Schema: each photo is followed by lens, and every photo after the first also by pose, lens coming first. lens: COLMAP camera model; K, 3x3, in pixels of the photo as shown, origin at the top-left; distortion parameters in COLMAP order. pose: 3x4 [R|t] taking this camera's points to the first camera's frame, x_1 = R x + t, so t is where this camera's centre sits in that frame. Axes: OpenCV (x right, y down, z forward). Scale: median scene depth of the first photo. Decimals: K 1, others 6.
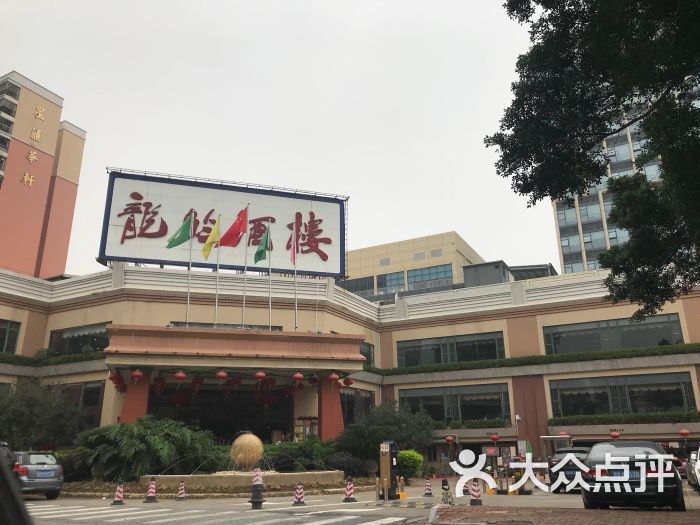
lens RADIAL K [[556.2, 0, 351.8], [0, 556.2, 262.6], [0, 0, 1]] dist [0.029018, -0.000684]
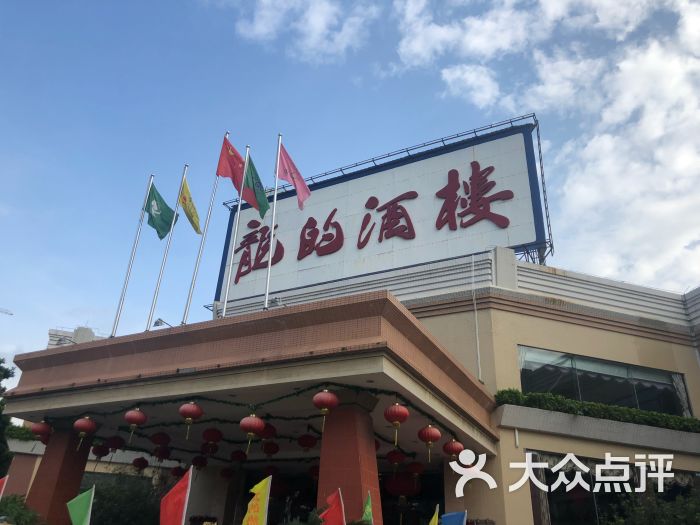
lens RADIAL K [[564.0, 0, 343.4], [0, 564.0, 267.0], [0, 0, 1]] dist [0.012342, -0.001105]
pose [[0.687617, -0.289575, -0.665830, 0.221554], [0.160351, 0.954950, -0.249718, 0.159946], [0.708146, 0.064944, 0.703073, 0.514036]]
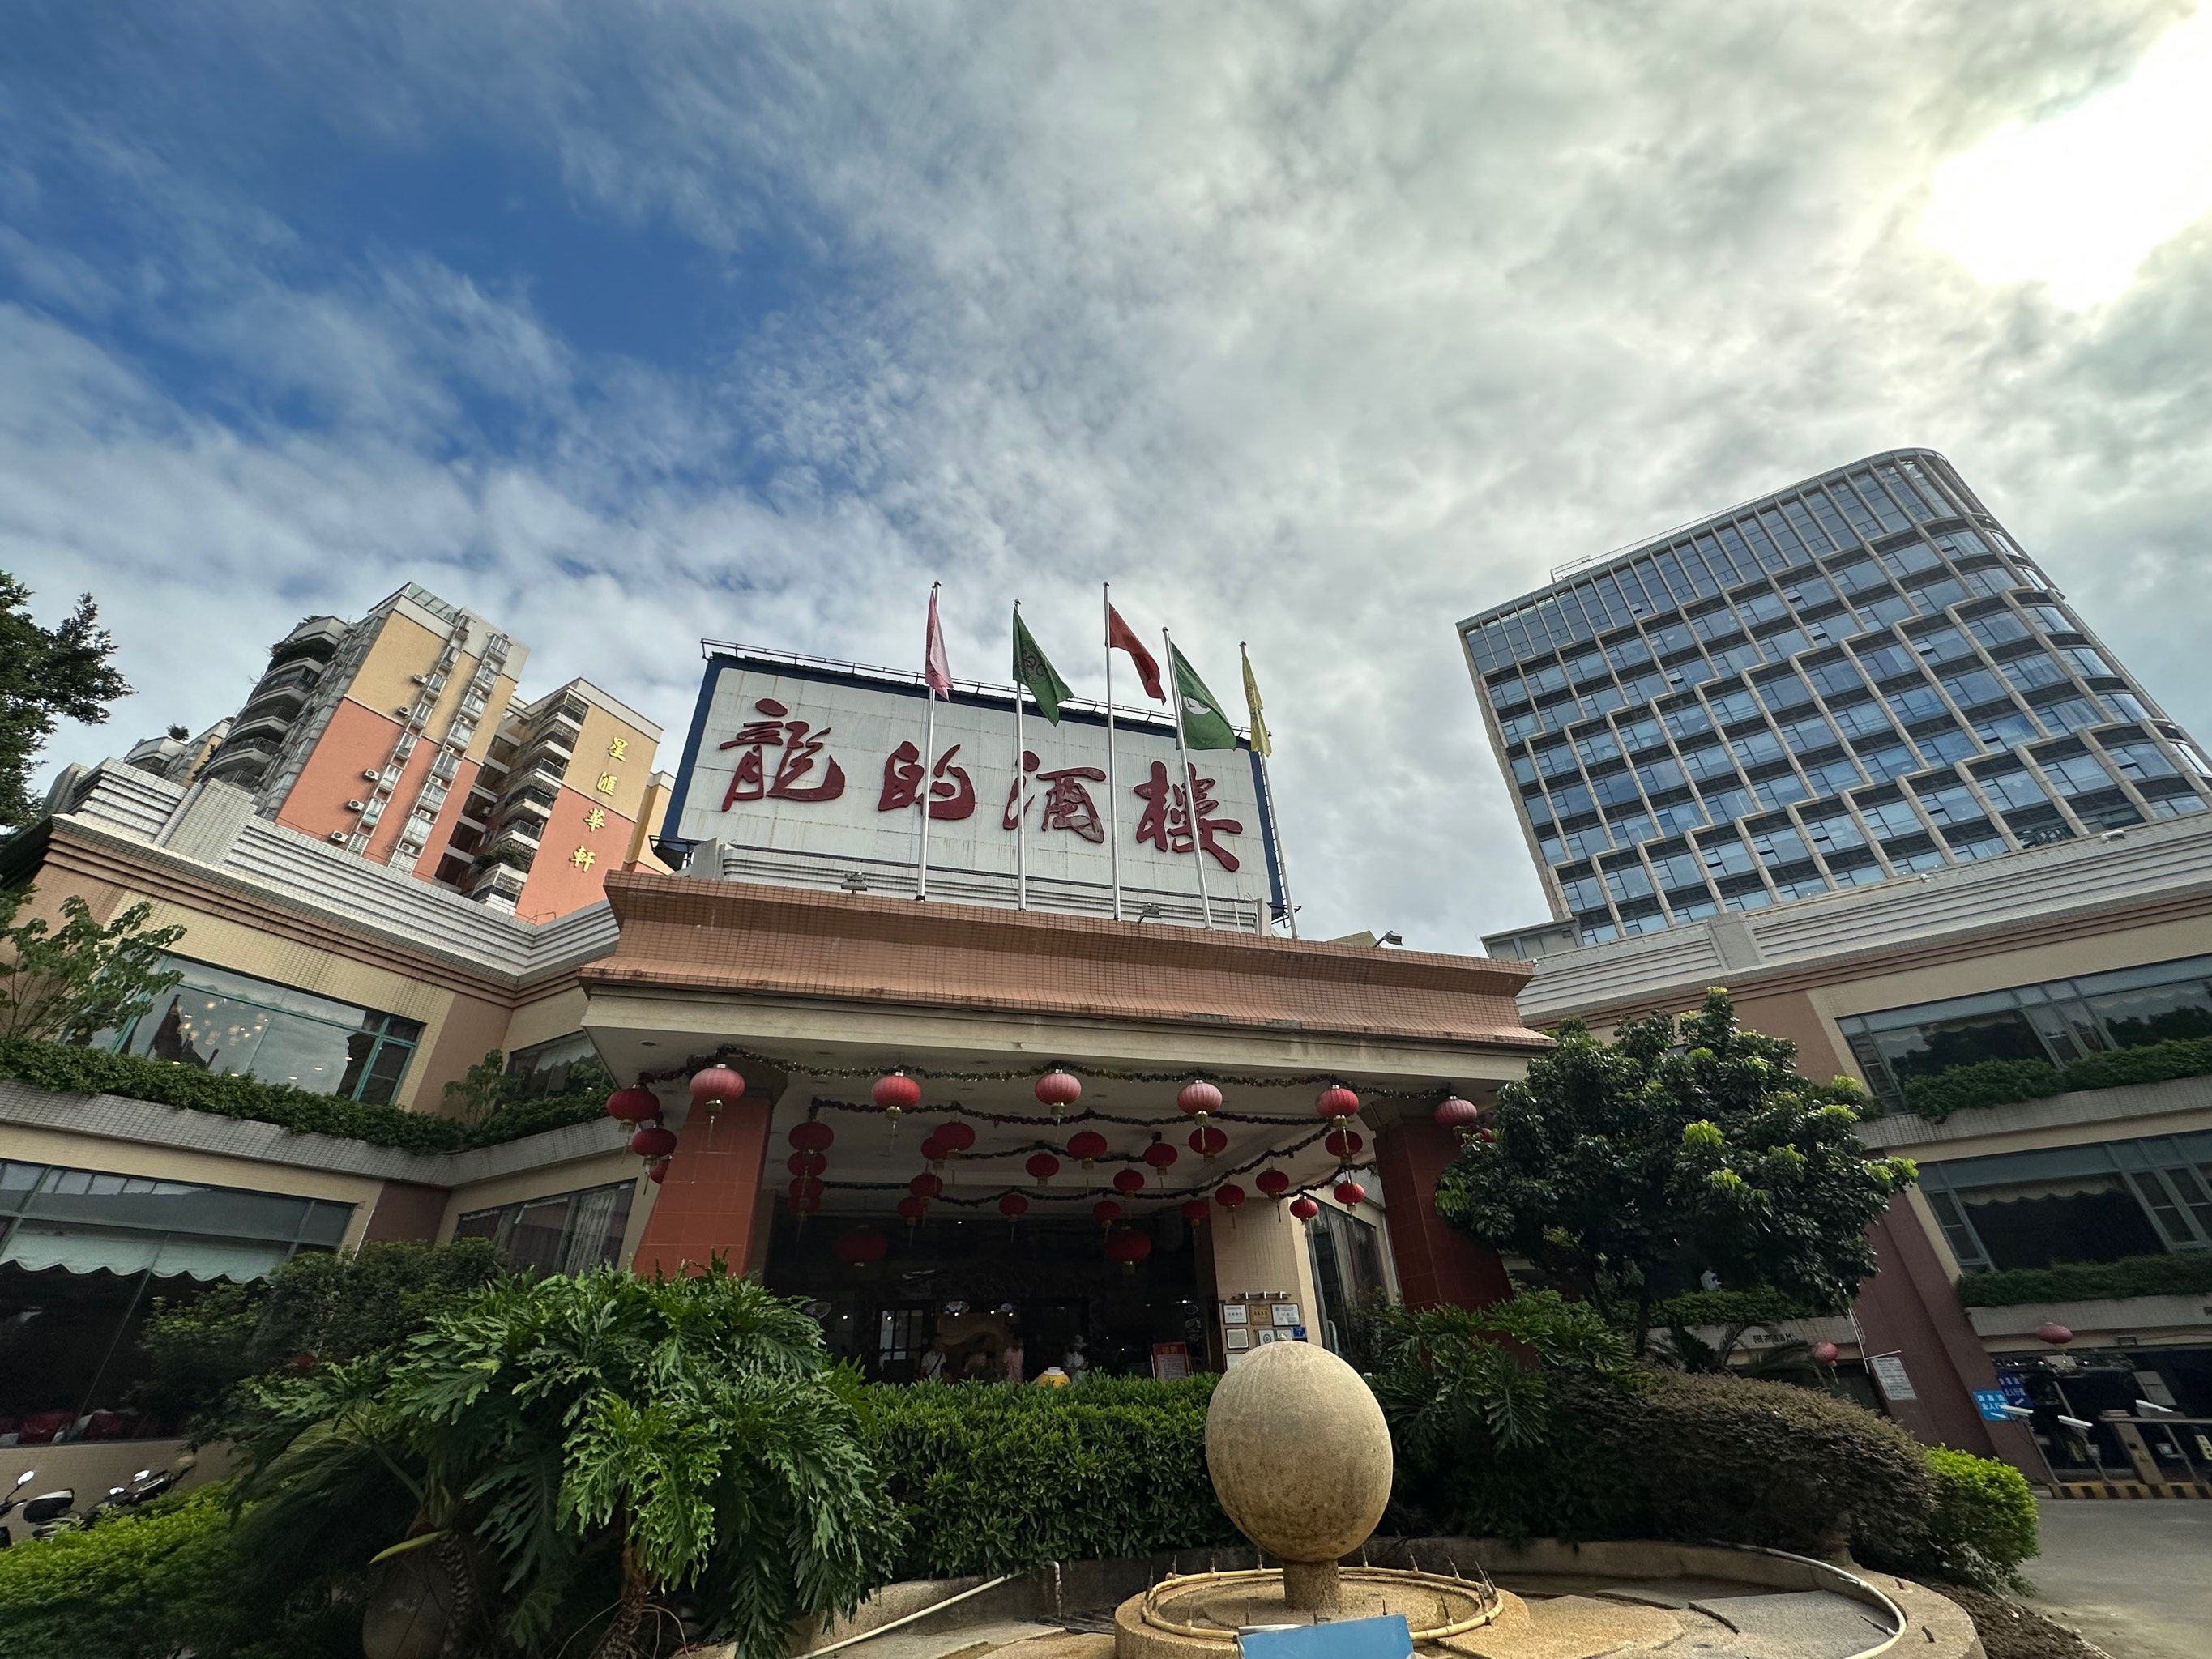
lens RADIAL K [[879.6, 0, 1105.9], [0, 879.6, 837.6], [0, 0, 1]] dist [0.001404, -0.000227]
pose [[0.999413, -0.033321, -0.008023, -0.140292], [0.030438, 0.970514, -0.239114, 0.127390], [0.015754, 0.238729, 0.970958, 0.404826]]
